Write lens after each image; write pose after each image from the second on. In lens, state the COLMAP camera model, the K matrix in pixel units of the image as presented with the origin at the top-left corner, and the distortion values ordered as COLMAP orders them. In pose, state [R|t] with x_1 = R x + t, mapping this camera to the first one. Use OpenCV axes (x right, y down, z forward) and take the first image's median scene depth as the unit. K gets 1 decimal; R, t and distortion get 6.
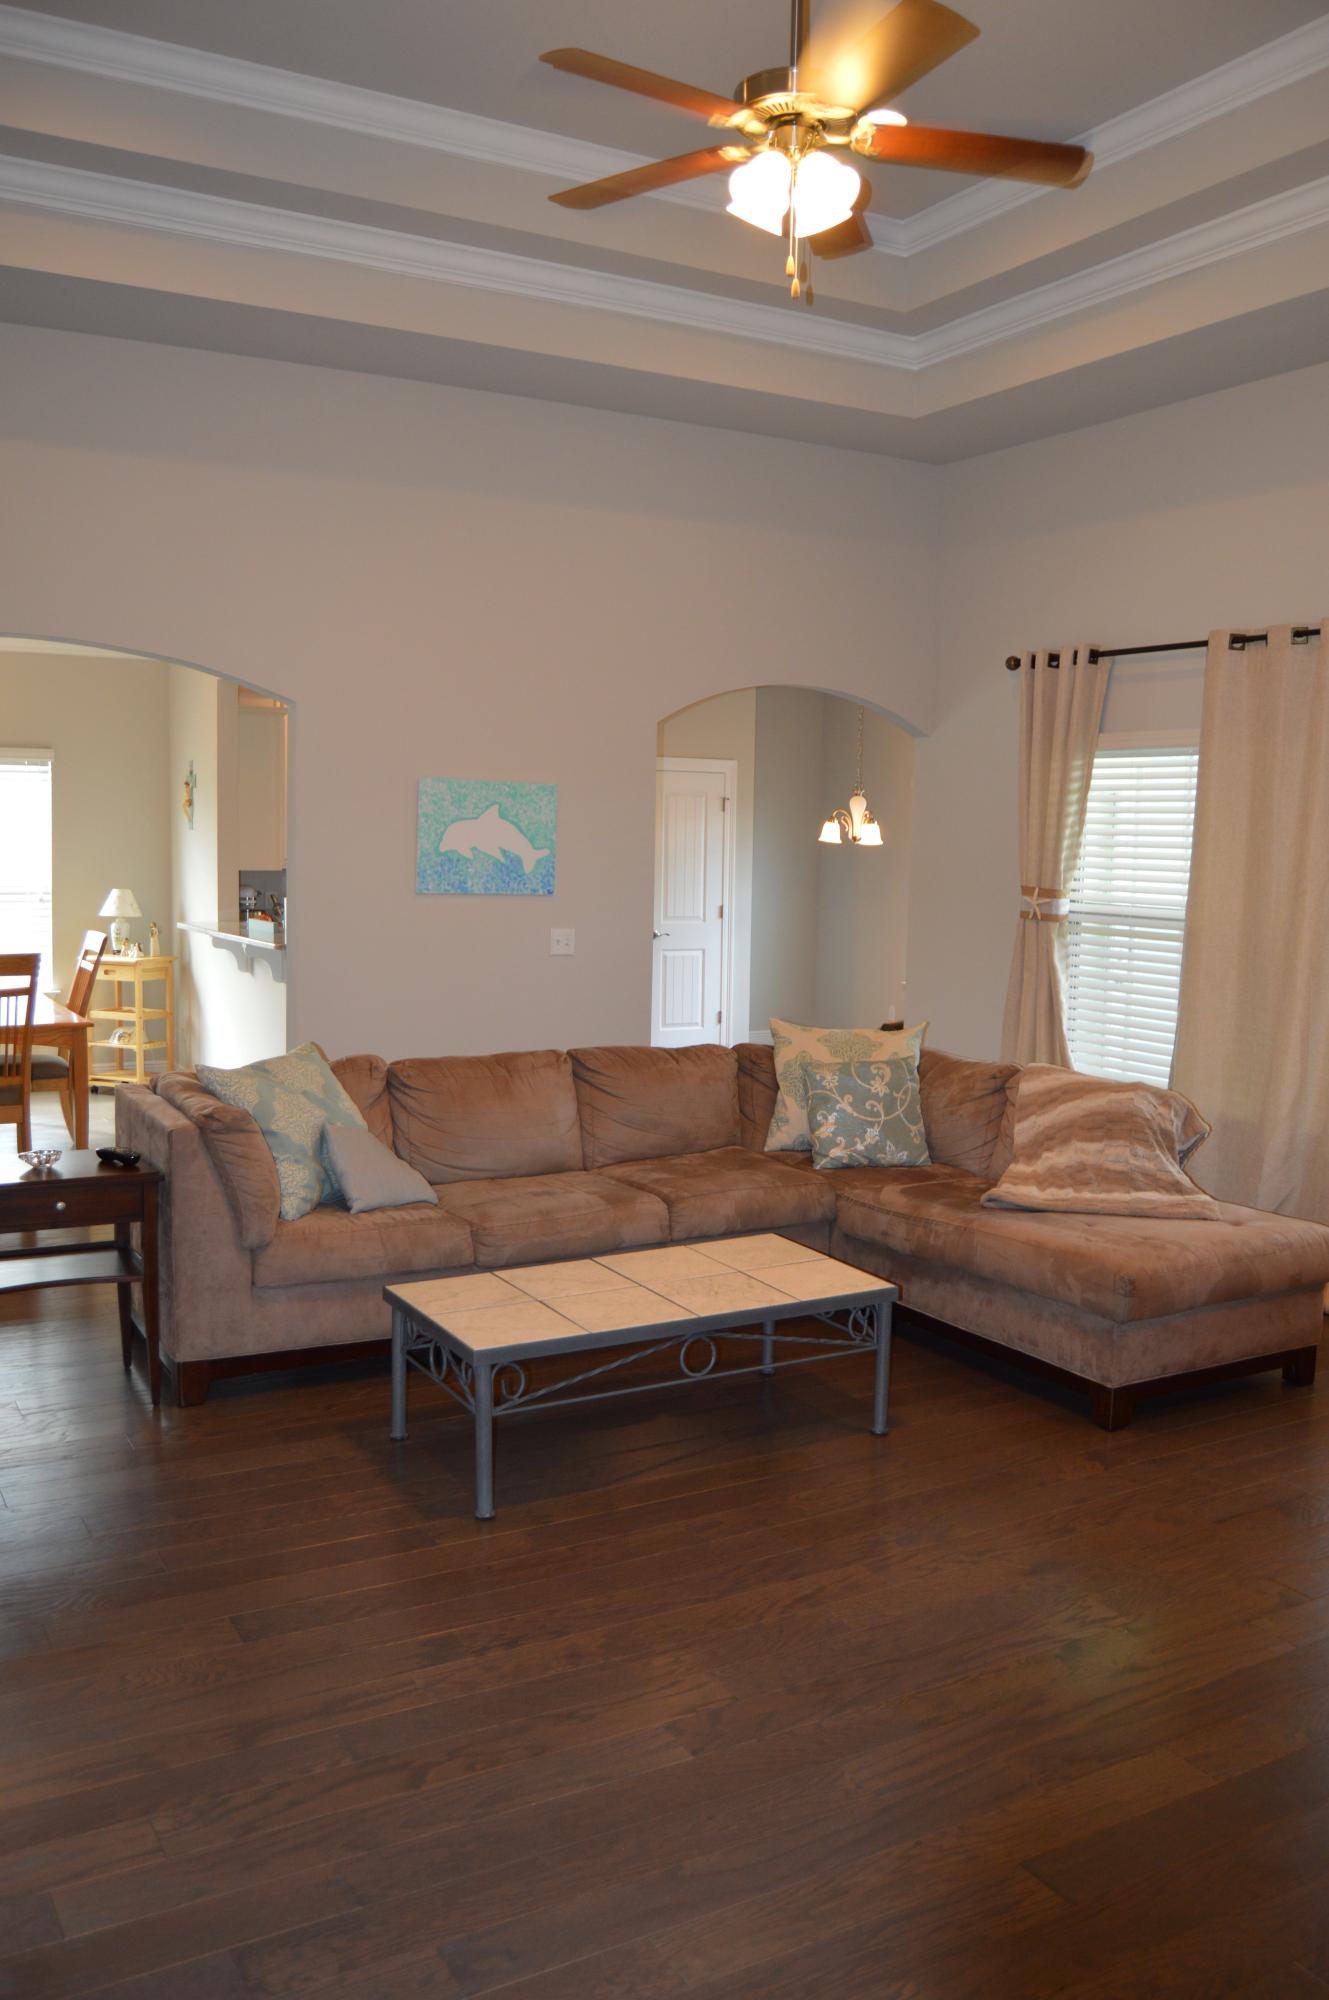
lens RADIAL K [[1631.9, 0, 664.5], [0, 1631.9, 1000.0], [0, 0, 1]] dist [-0.001414, -0.000731]
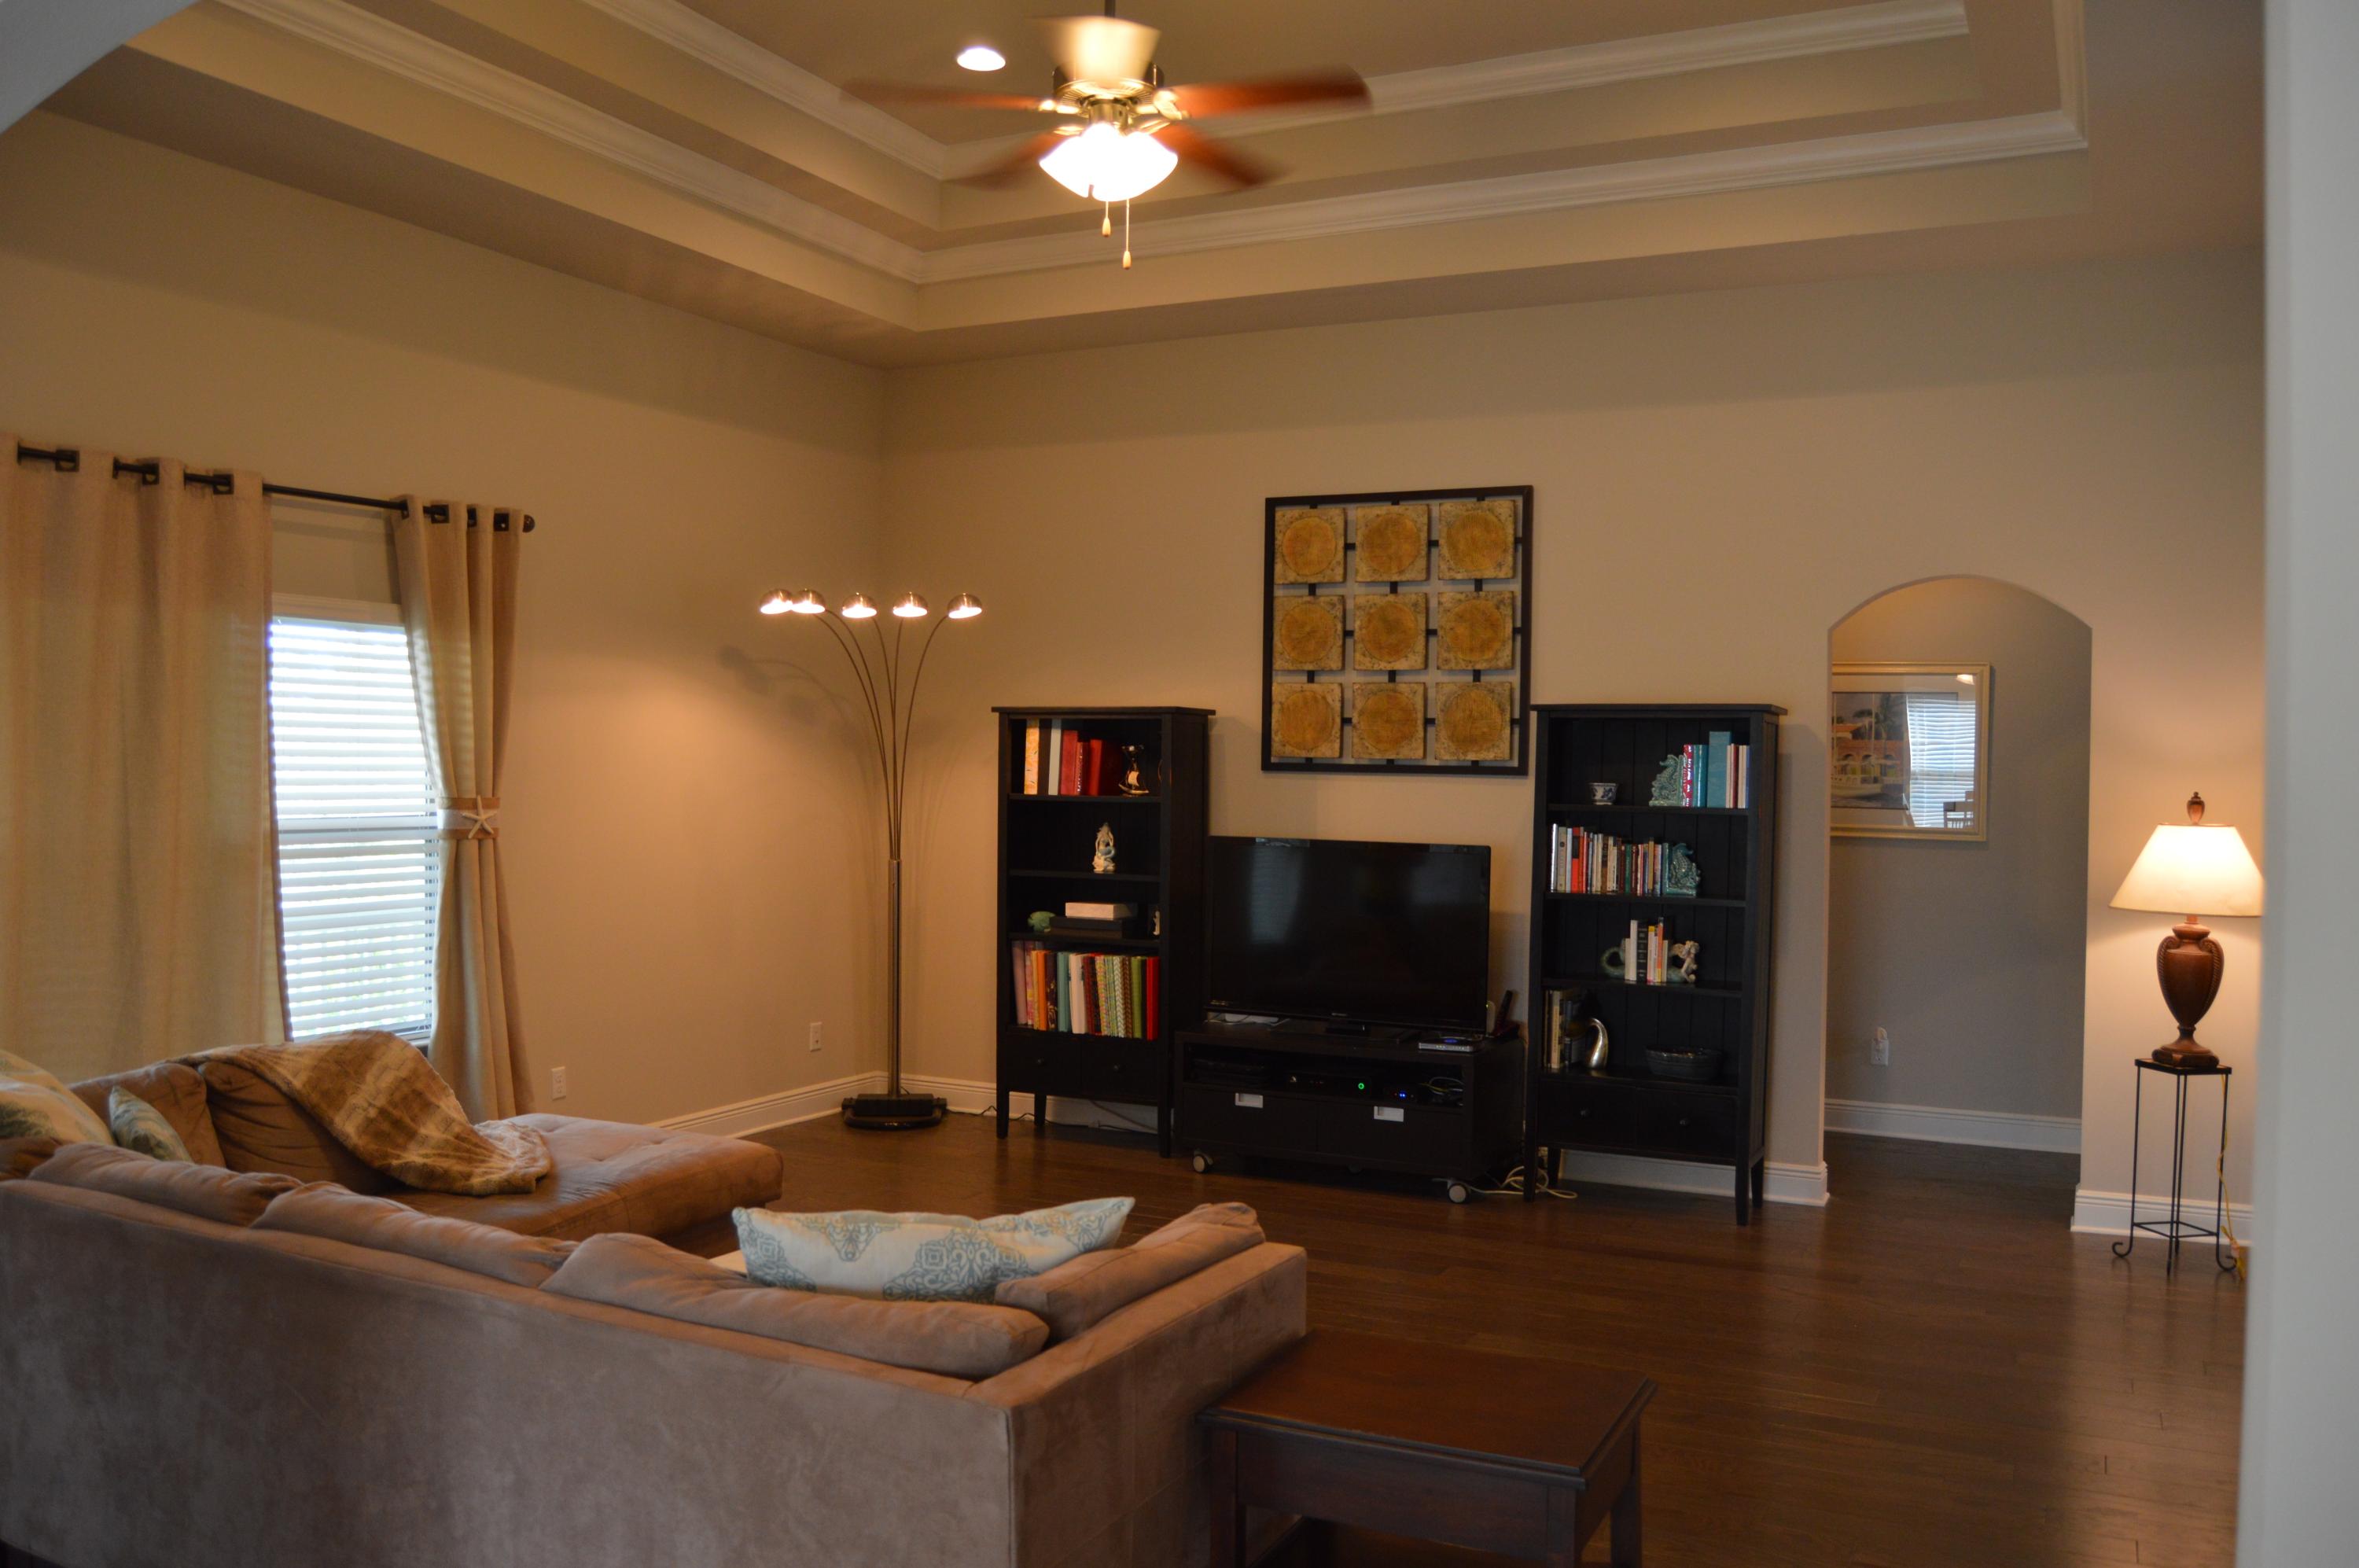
lens RADIAL K [[1924.8, 0, 1179.5], [0, 1924.8, 784.0], [0, 0, 1]] dist [-0.001414, -0.000731]
pose [[-0.574830, -0.034820, 0.817532, -0.710079], [0.076485, 0.992434, 0.096049, -0.132691], [-0.814691, 0.117741, -0.567817, 1.201878]]
